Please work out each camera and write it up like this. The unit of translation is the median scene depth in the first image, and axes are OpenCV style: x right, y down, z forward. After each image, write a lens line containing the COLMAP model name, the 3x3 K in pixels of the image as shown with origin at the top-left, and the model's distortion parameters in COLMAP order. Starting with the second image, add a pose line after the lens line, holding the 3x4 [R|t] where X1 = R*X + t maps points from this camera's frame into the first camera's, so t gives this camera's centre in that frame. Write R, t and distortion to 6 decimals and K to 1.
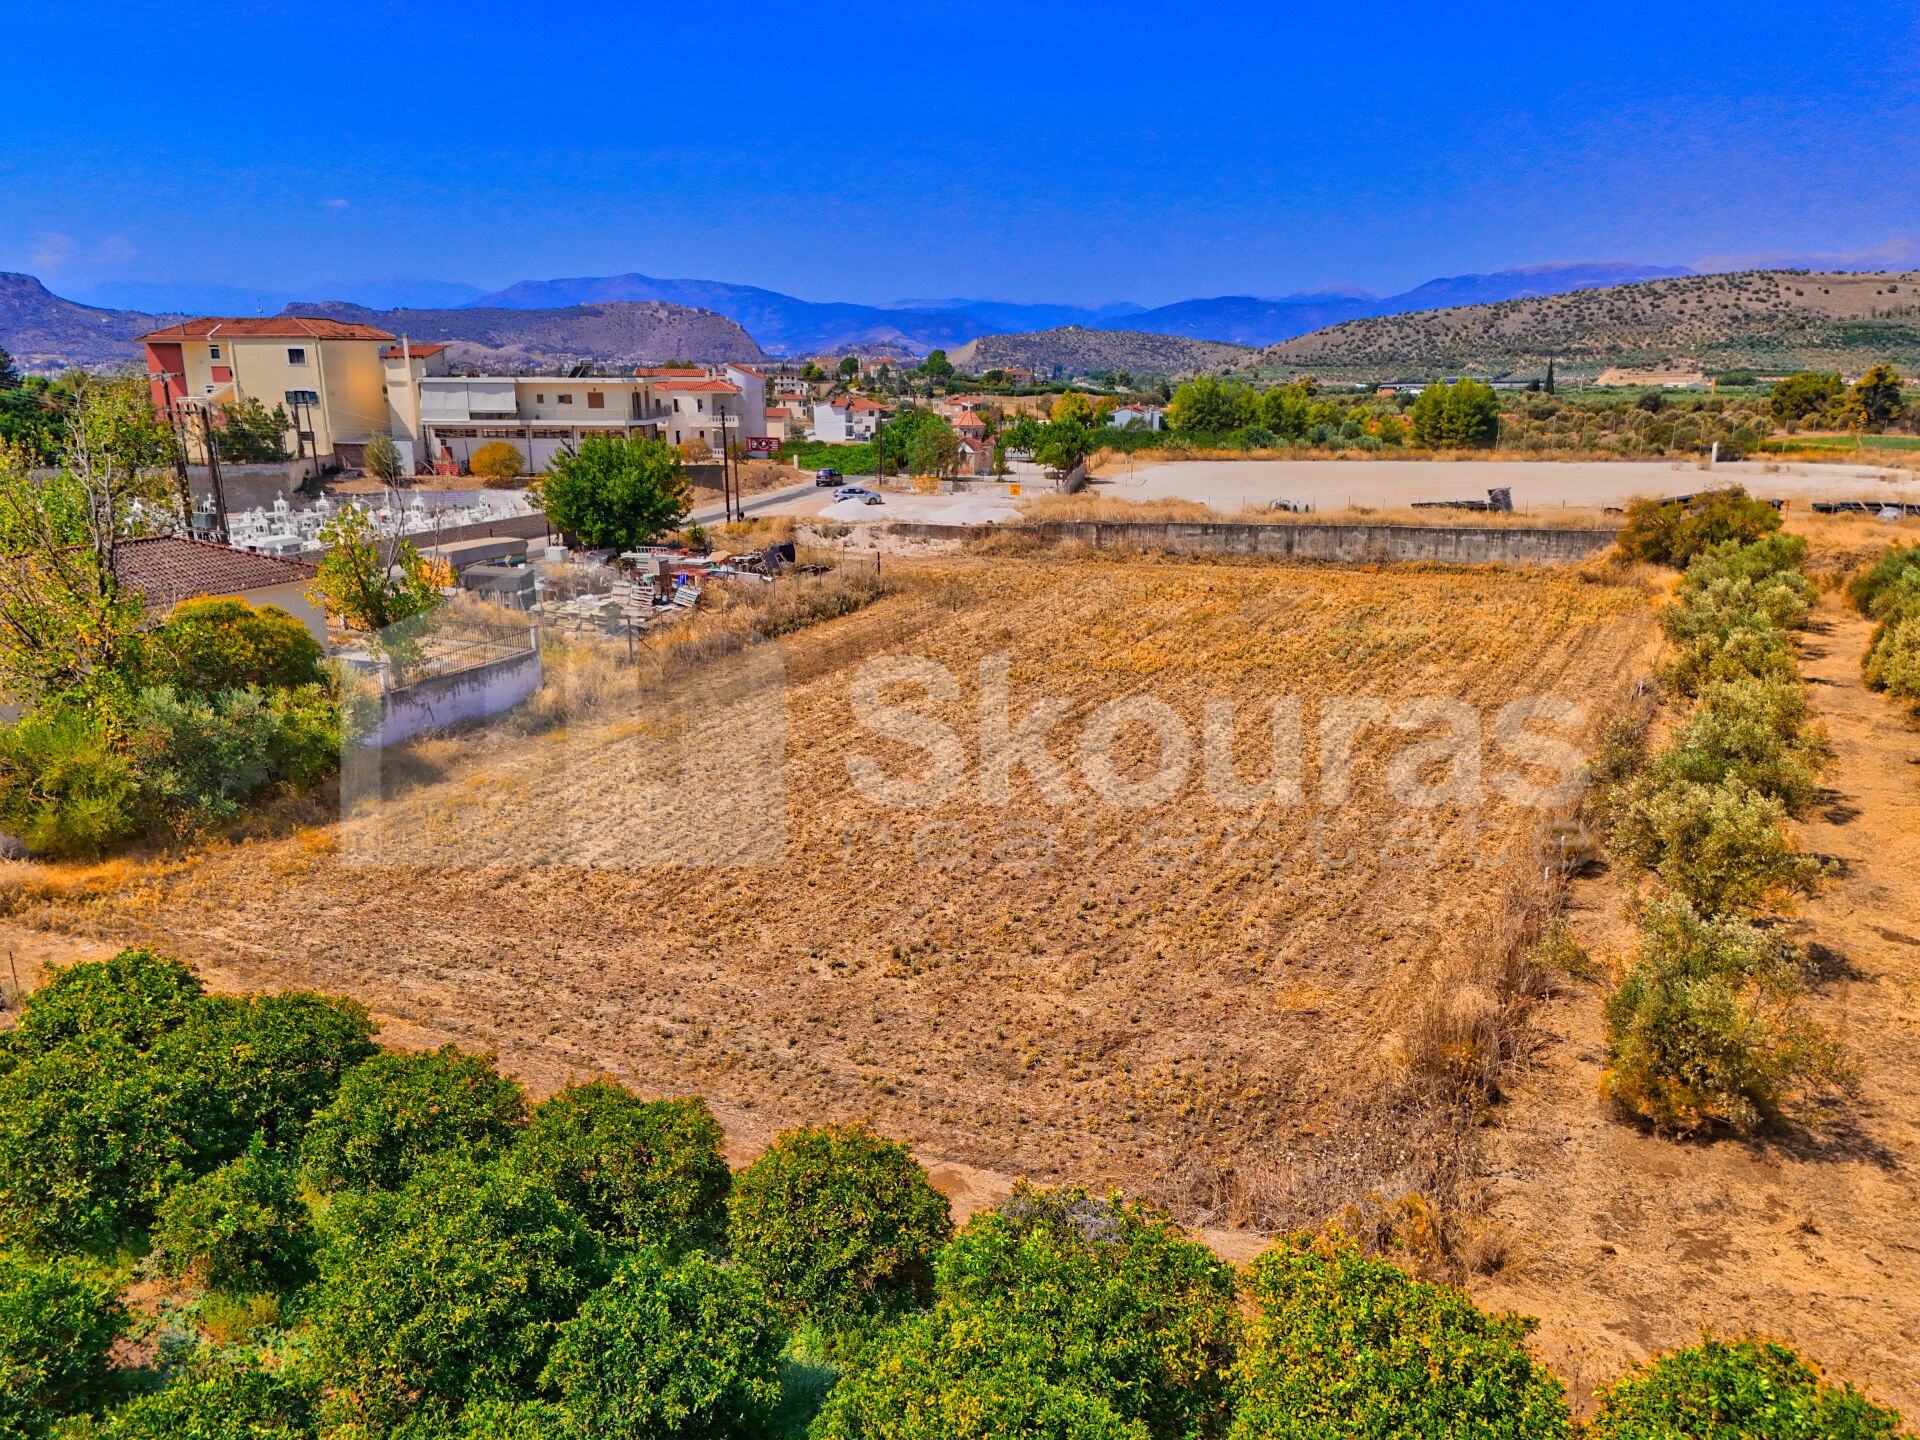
lens RADIAL K [[1404.8, 0, 956.2], [0, 1404.8, 726.8], [0, 0, 1]] dist [0.057802, -0.055894]
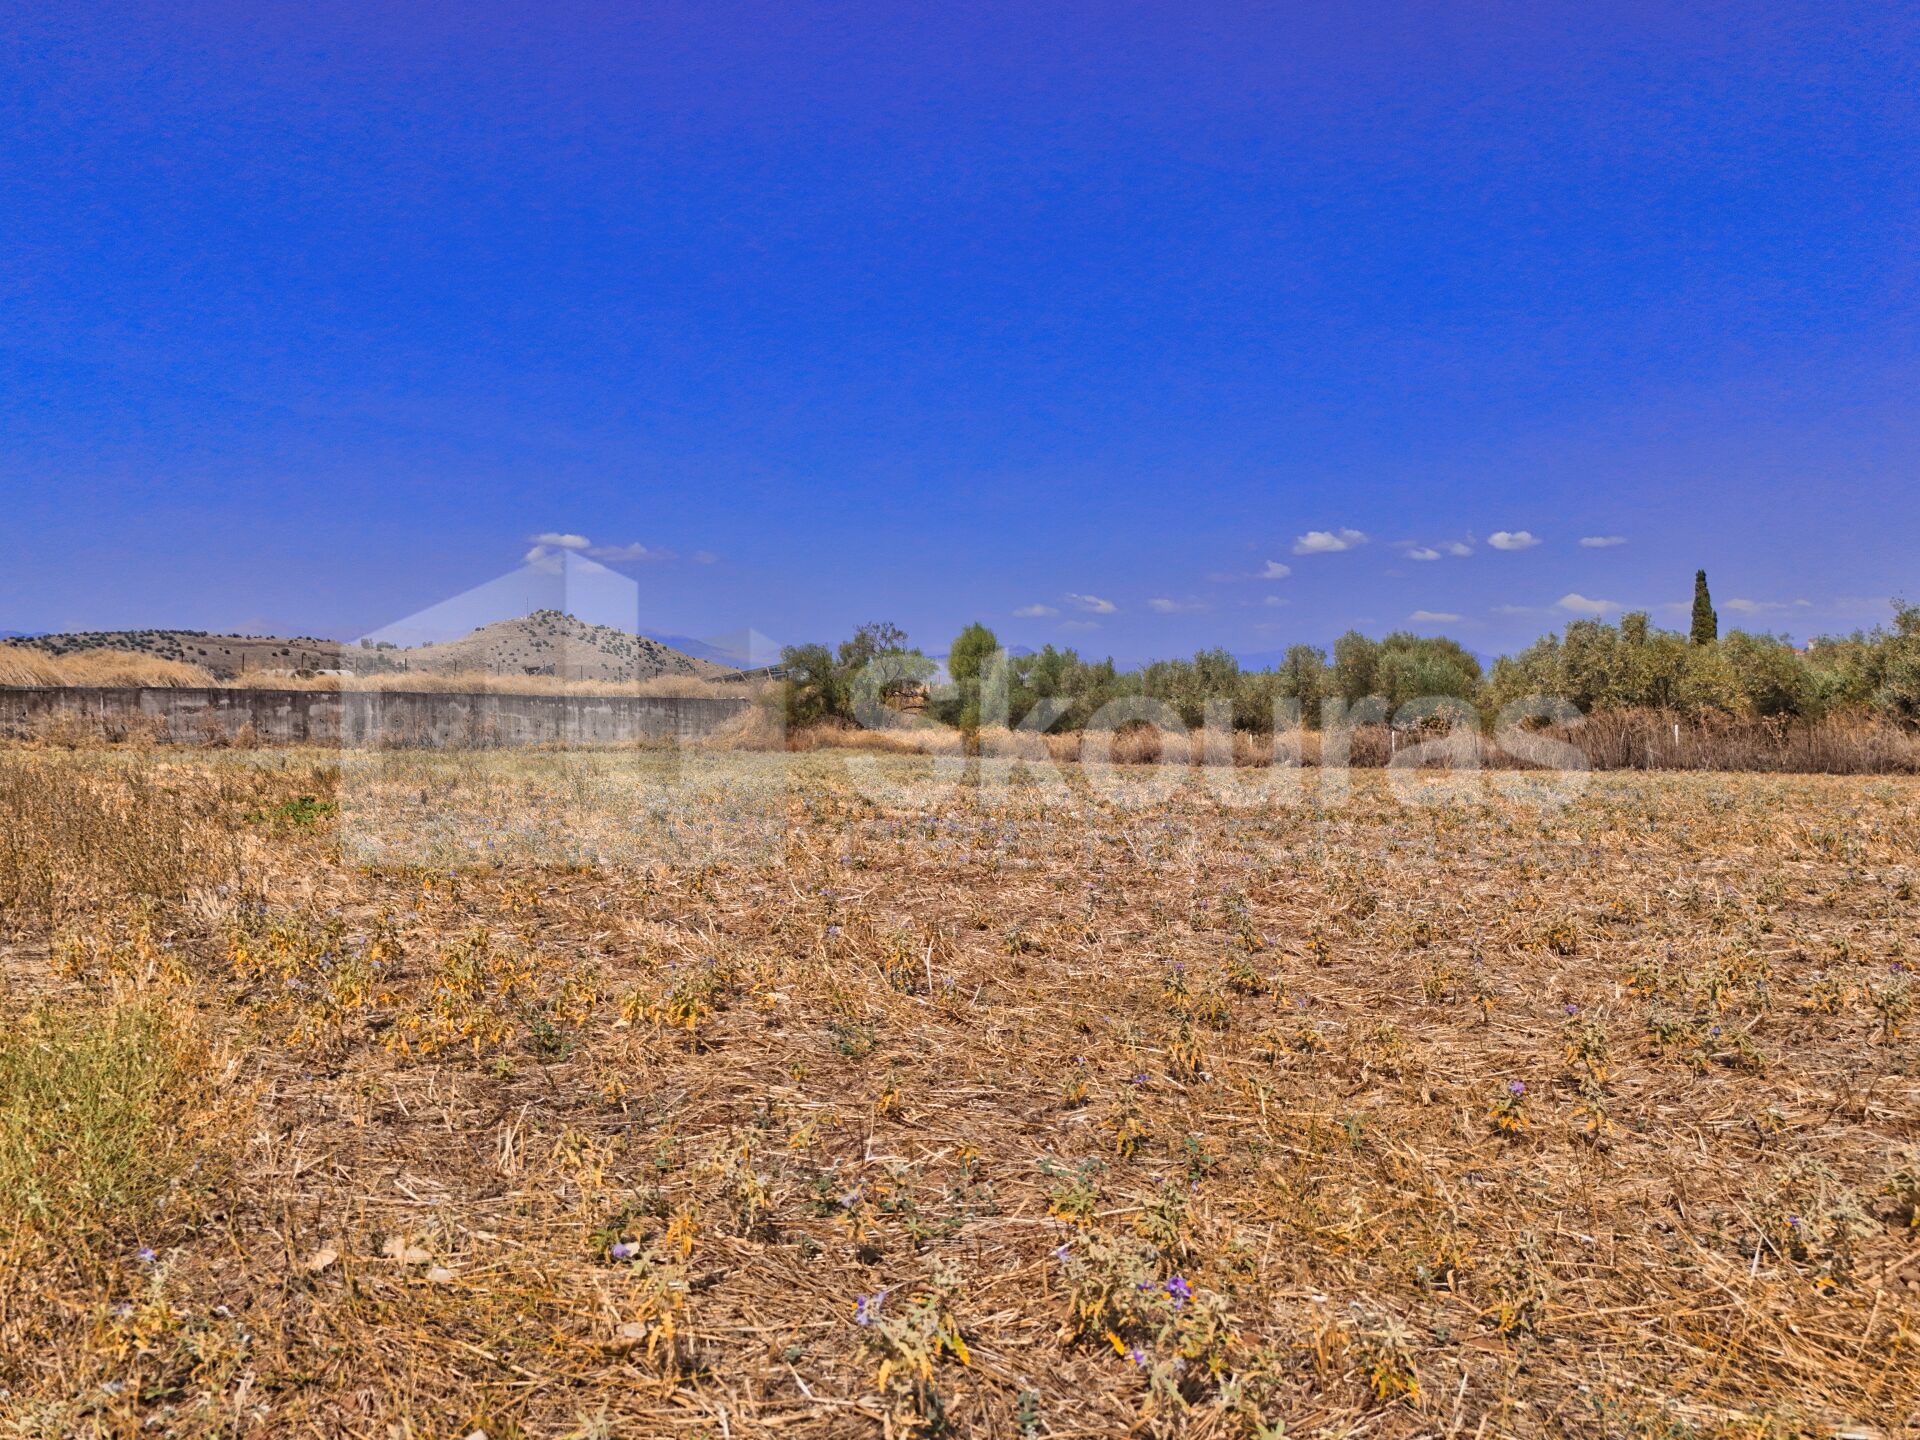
lens RADIAL K [[1404.8, 0, 957.0], [0, 1404.8, 713.7], [0, 0, 1]] dist [0.057802, -0.055894]
pose [[0.522230, -0.005072, 0.852789, -0.142632], [0.224076, 0.965662, -0.131476, 0.002217], [-0.822840, 0.259750, 0.505435, 0.485375]]
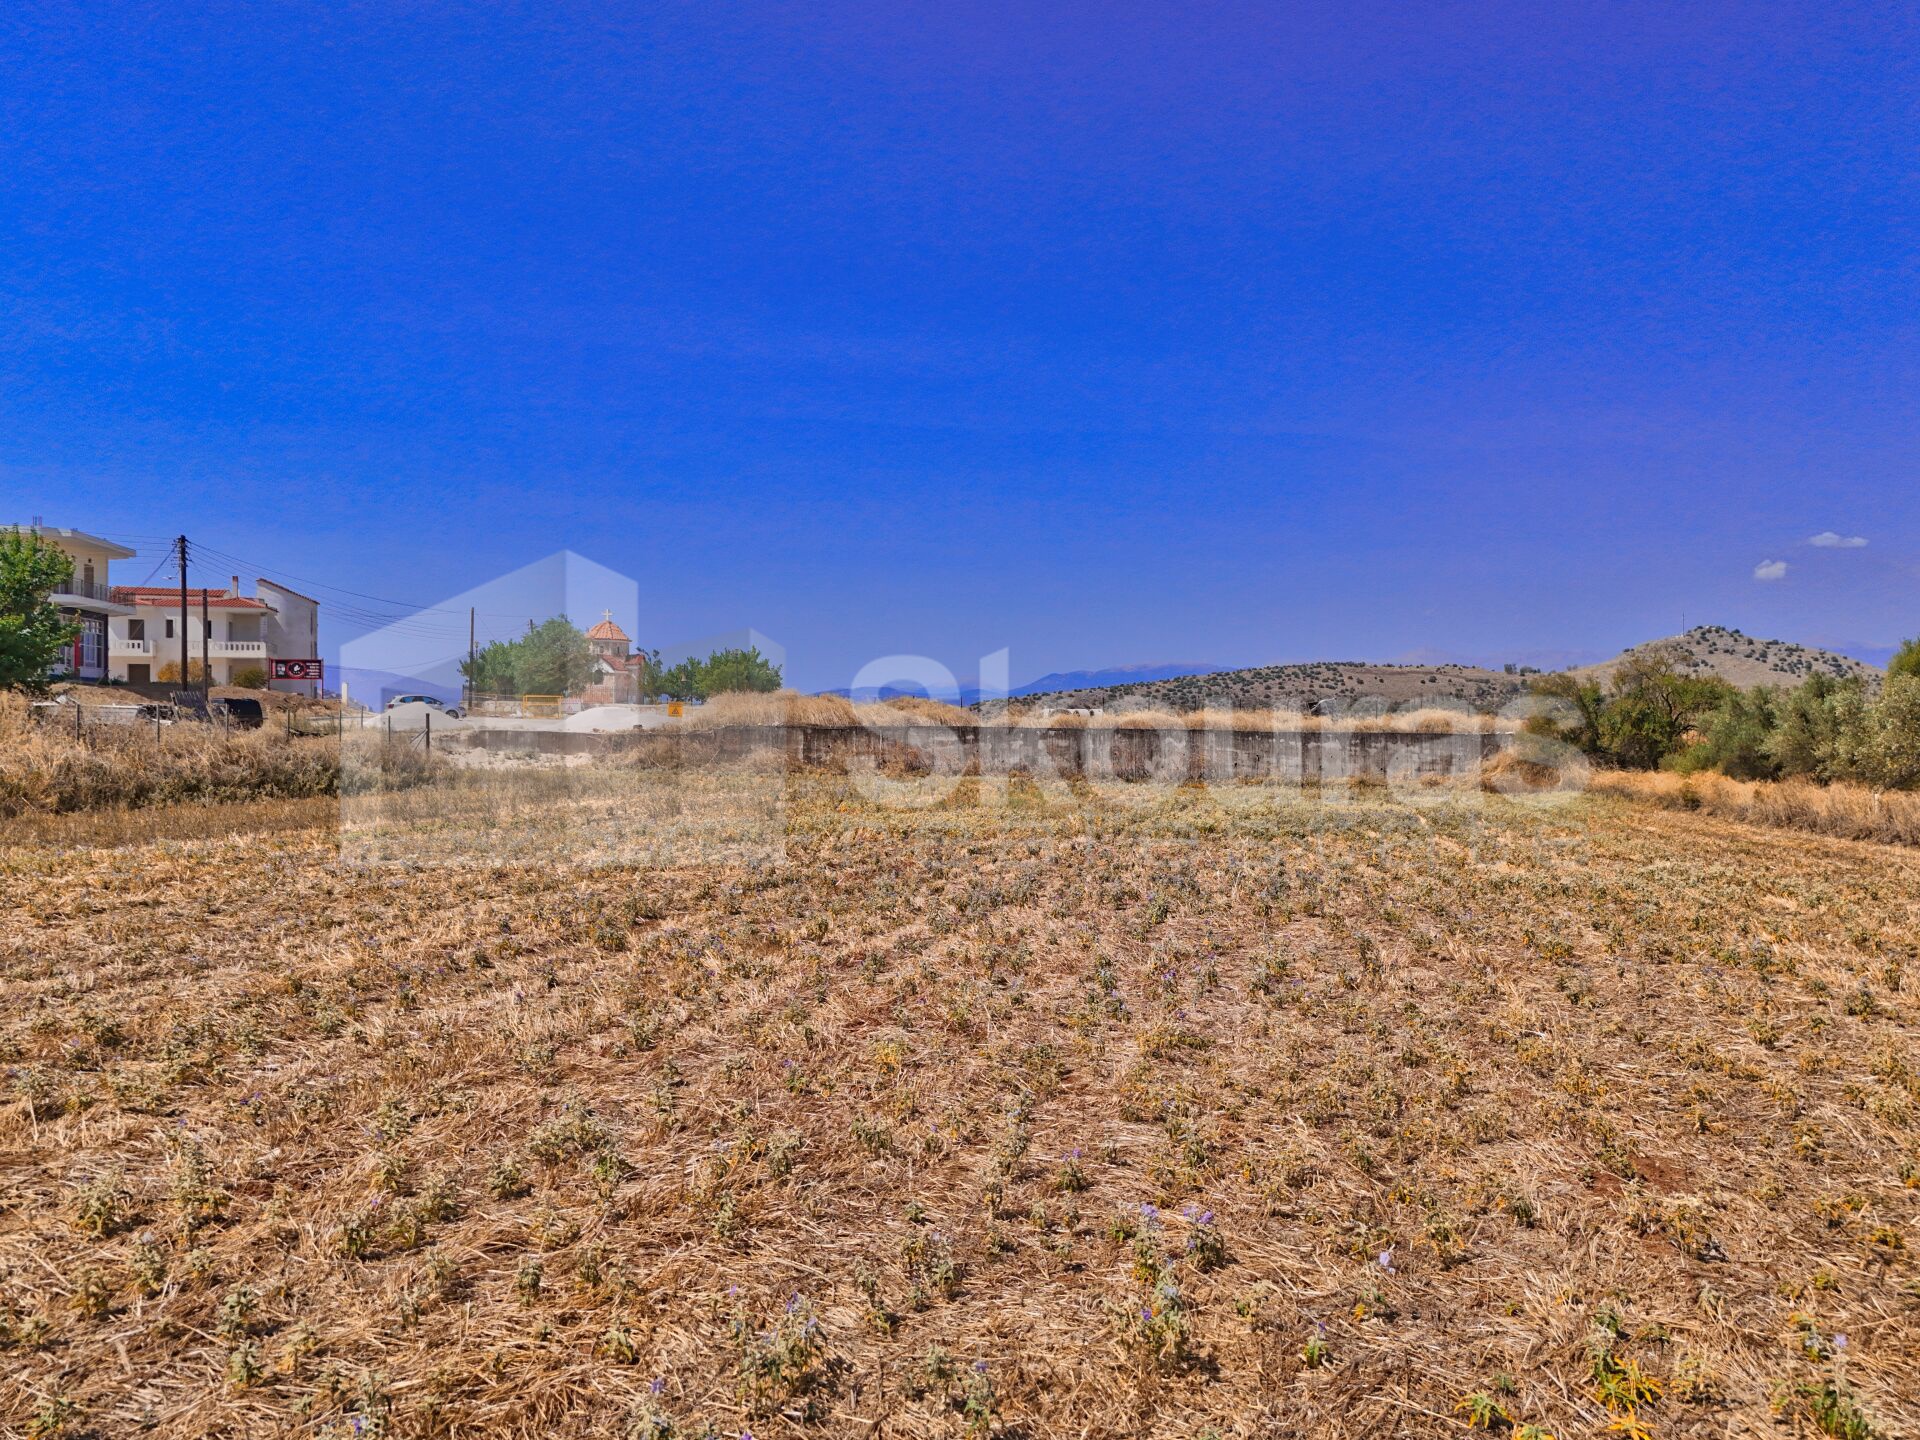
lens RADIAL K [[1404.8, 0, 951.8], [0, 1404.8, 720.4], [0, 0, 1]] dist [0.057802, -0.055894]
pose [[0.970887, 0.003836, 0.239506, 0.009499], [0.060445, 0.963590, -0.260461, 0.029262], [-0.231785, 0.267355, 0.935306, 0.364471]]
